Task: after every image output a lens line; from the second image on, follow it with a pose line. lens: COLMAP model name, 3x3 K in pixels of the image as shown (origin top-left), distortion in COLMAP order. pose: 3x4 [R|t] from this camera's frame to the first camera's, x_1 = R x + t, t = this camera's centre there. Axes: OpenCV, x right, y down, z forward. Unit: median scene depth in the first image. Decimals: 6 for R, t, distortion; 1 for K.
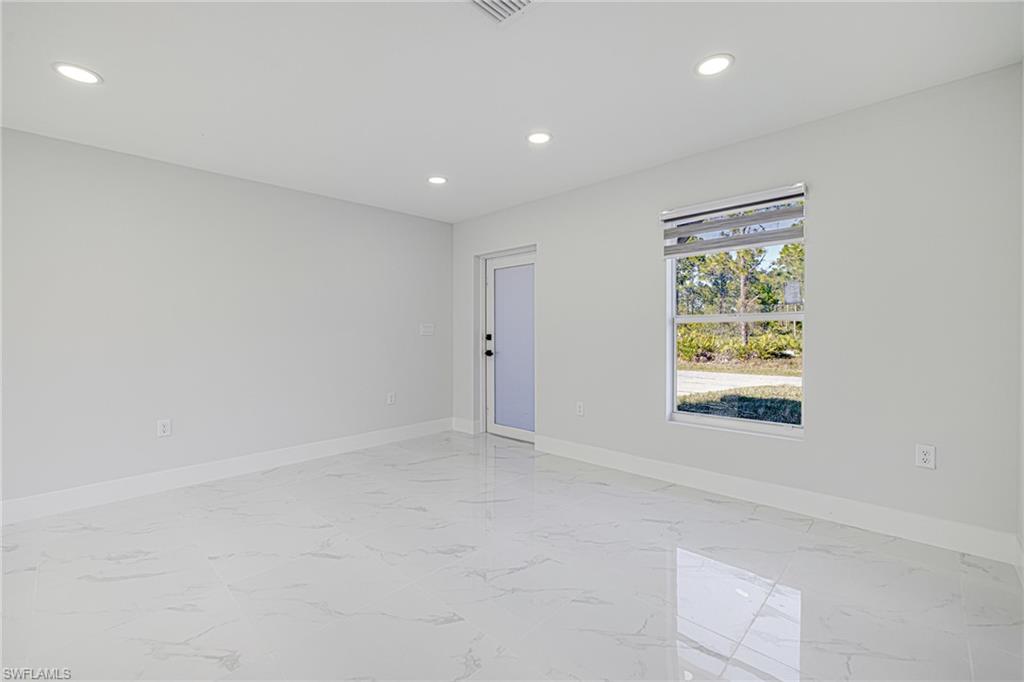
lens RADIAL K [[434.6, 0, 507.6], [0, 434.6, 336.6], [0, 0, 1]] dist [0.003083, -0.000216]
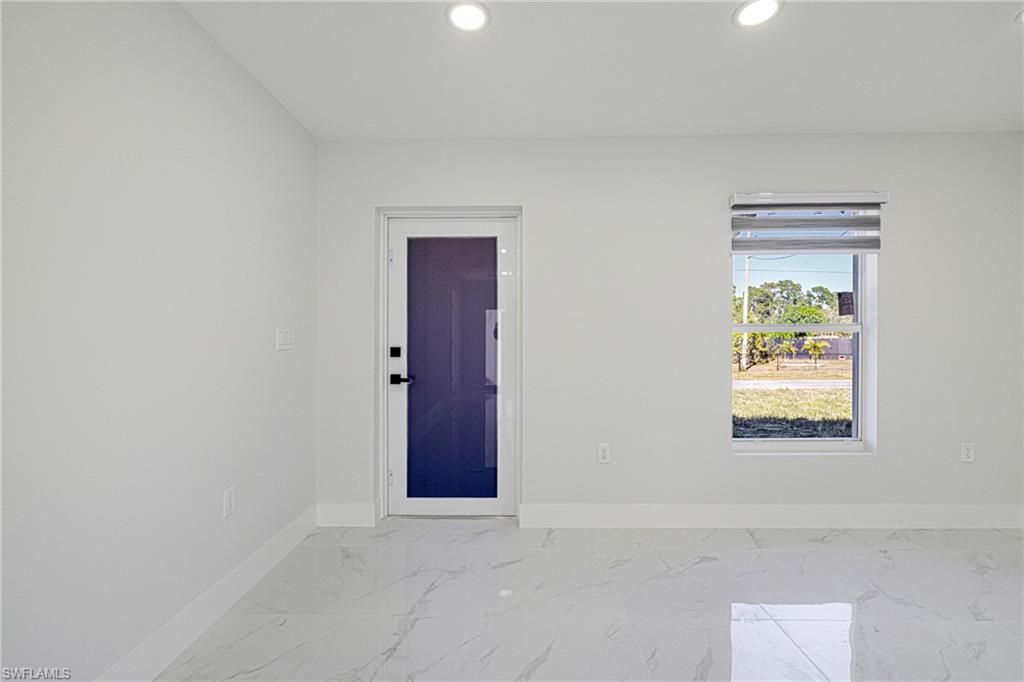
lens RADIAL K [[434.6, 0, 511.5], [0, 434.6, 339.0], [0, 0, 1]] dist [0.003083, -0.000216]
pose [[0.720694, 0.002147, 0.693250, -0.499610], [0.004744, 0.999957, -0.008028, -0.015320], [-0.693237, 0.009075, 0.720653, 0.702121]]
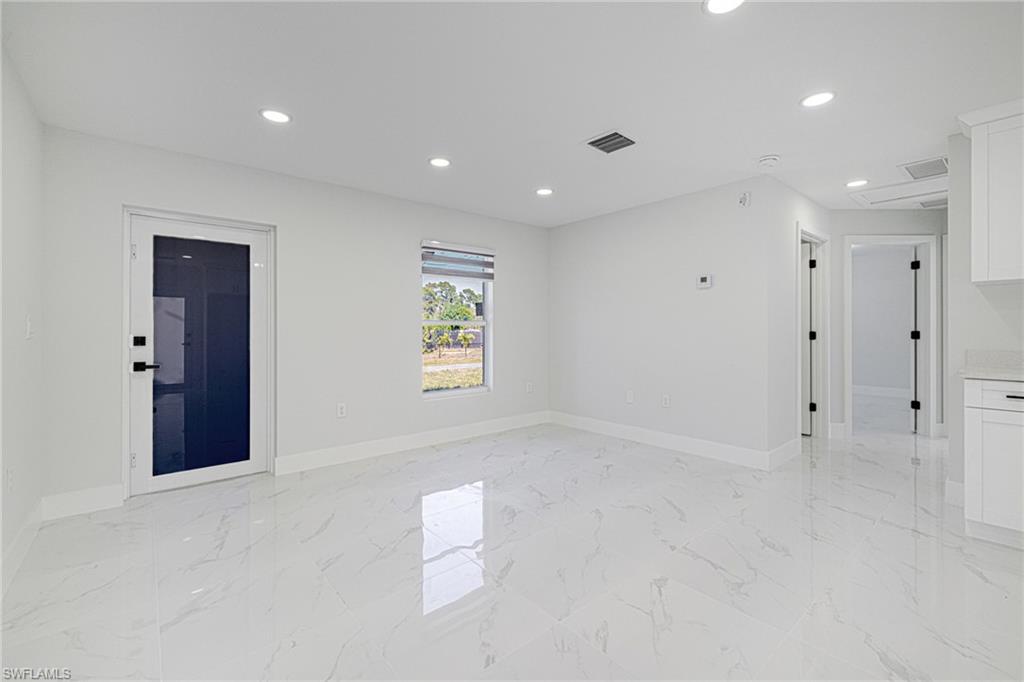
lens RADIAL K [[434.6, 0, 508.2], [0, 434.6, 337.6], [0, 0, 1]] dist [0.003083, -0.000216]
pose [[0.097343, -0.011134, 0.995189, -0.909190], [0.011495, 0.999883, 0.010062, -0.004958], [-0.995185, 0.010461, 0.097460, 0.619676]]
